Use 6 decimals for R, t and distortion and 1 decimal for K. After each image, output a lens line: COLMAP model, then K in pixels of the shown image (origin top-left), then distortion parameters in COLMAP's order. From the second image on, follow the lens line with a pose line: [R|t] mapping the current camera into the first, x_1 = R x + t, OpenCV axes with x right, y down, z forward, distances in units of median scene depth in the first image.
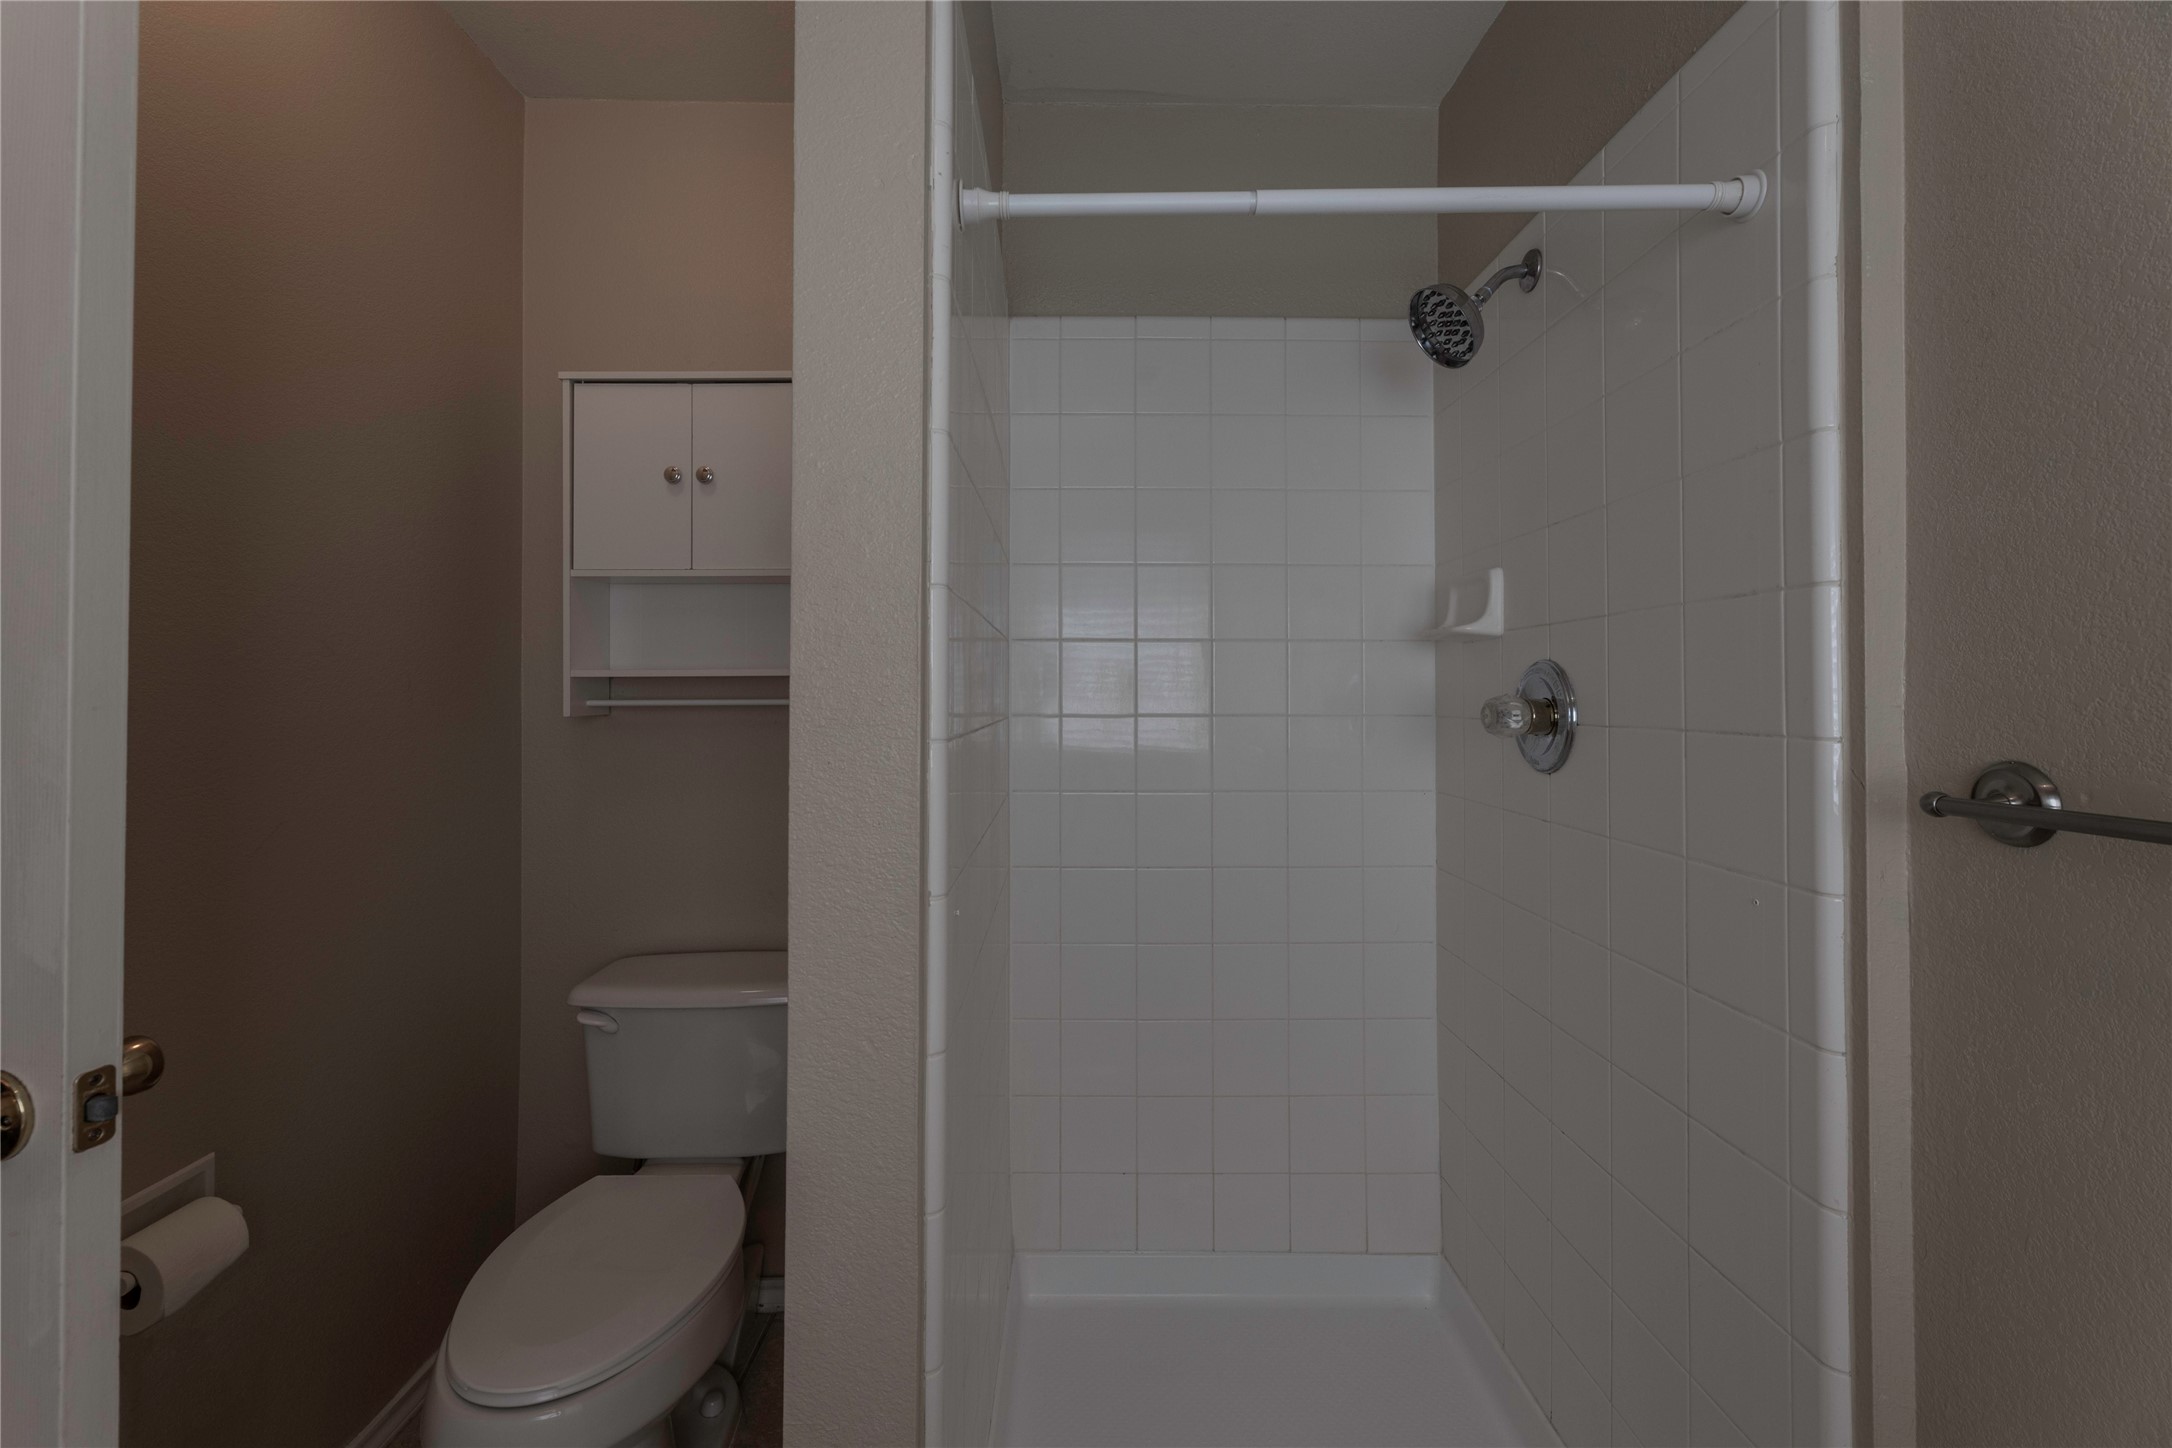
lens RADIAL K [[890.9, 0, 1078.6], [0, 890.9, 680.2], [0, 0, 1]] dist [-0.002464, -0.000323]
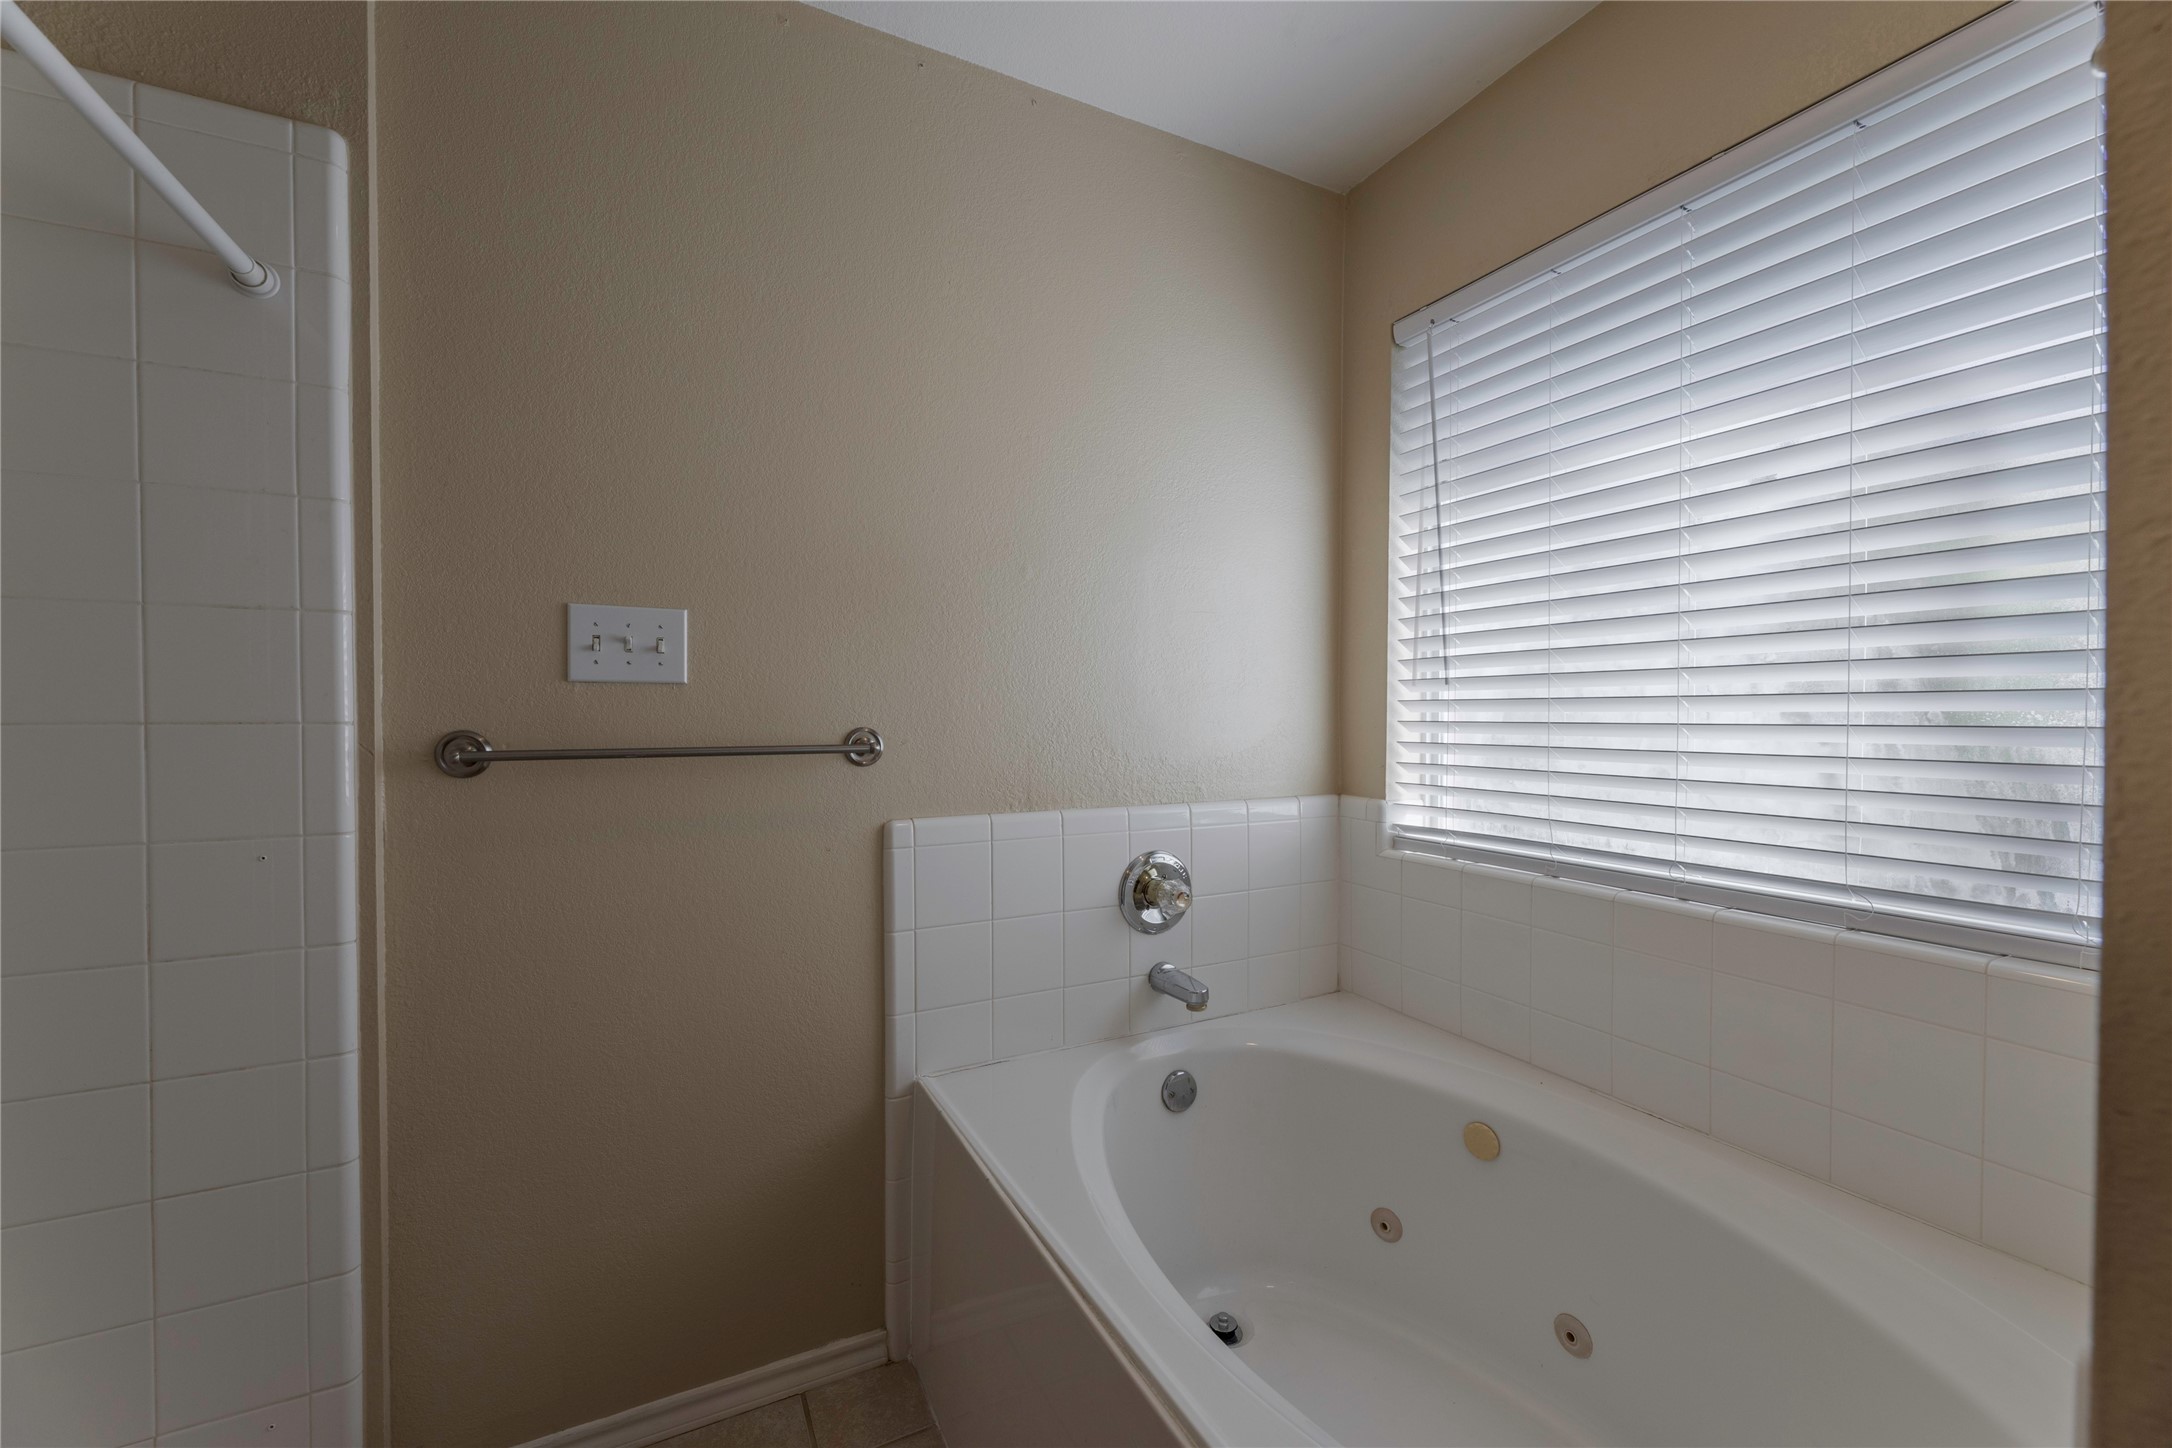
lens RADIAL K [[864.3, 0, 1079.9], [0, 864.3, 725.9], [0, 0, 1]] dist [-0.001651, -0.000104]
pose [[-0.458742, -0.029415, 0.888083, -0.895615], [-0.015922, 0.999564, 0.024883, 0.018763], [-0.888427, -0.002725, -0.459010, 0.587533]]
